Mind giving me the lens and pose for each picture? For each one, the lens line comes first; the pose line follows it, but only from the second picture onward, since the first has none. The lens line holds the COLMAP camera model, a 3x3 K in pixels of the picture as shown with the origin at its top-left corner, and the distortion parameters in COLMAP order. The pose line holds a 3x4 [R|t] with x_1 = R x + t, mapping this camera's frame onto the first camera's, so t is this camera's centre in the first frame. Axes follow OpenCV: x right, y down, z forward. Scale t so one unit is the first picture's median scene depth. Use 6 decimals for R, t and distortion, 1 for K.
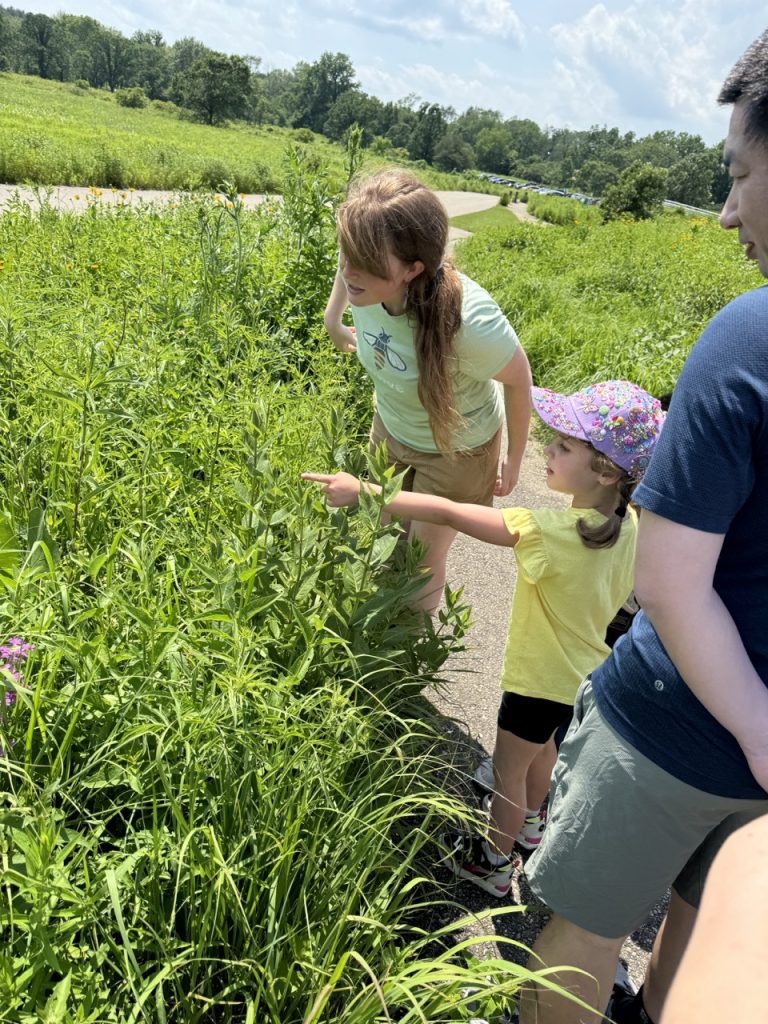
lens RADIAL K [[714.8, 0, 384.0], [0, 714.8, 512.0], [0, 0, 1]] dist [-0.002790, -0.004895]
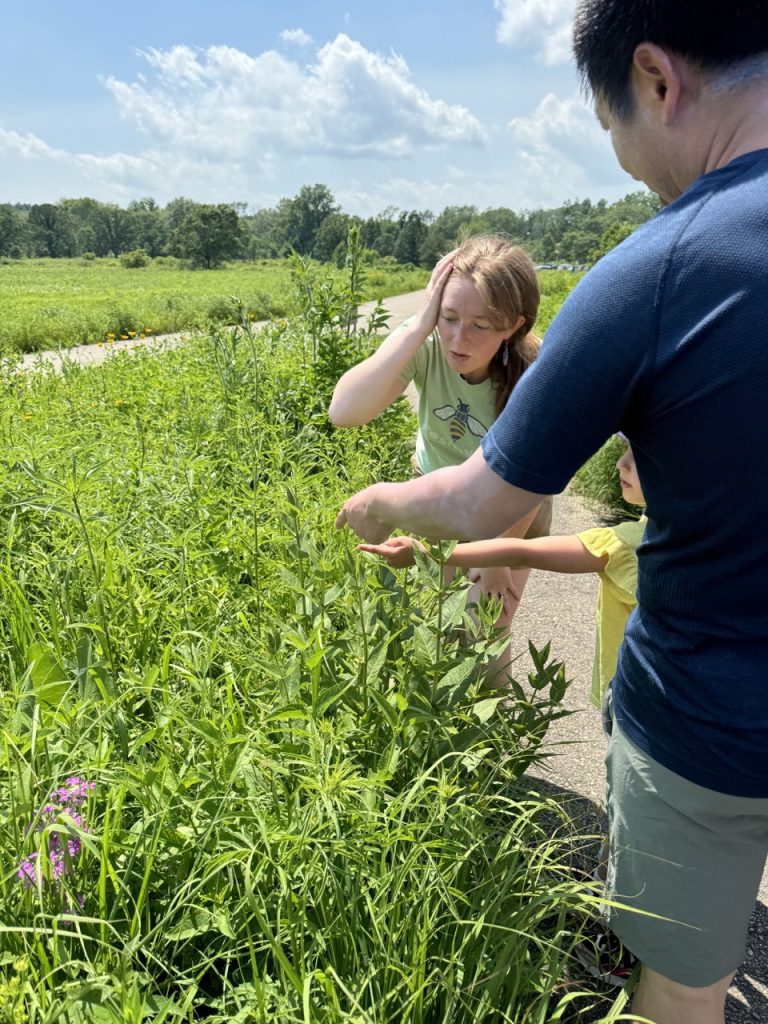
lens RADIAL K [[714.5, 0, 387.8], [0, 714.5, 518.4], [0, 0, 1]] dist [-0.010233, -0.001022]
pose [[0.983897, -0.173823, -0.041627, -0.034094], [0.167512, 0.977981, -0.124469, 0.037337], [0.062346, 0.115491, 0.991350, 0.103430]]
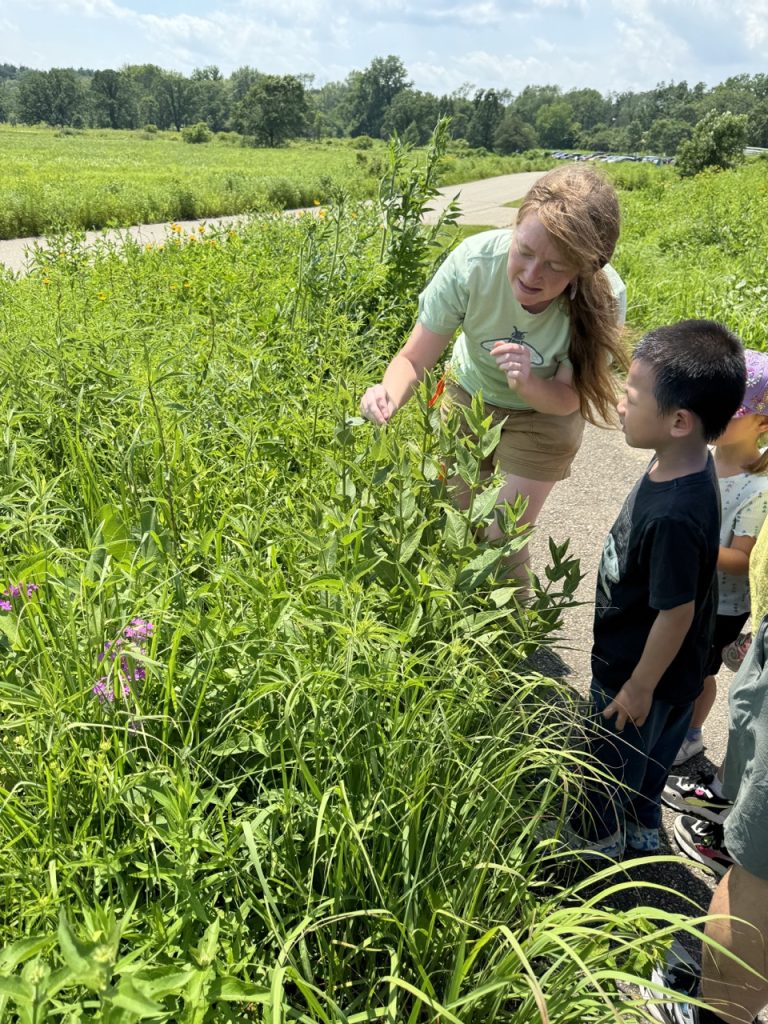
lens RADIAL K [[712.9, 0, 378.9], [0, 712.9, 509.0], [0, 0, 1]] dist [0.010406, -0.019137]
pose [[0.986138, -0.094312, -0.136516, -0.009339], [0.093904, 0.995537, -0.009434, 0.061025], [0.136797, -0.003516, 0.990593, 0.008115]]
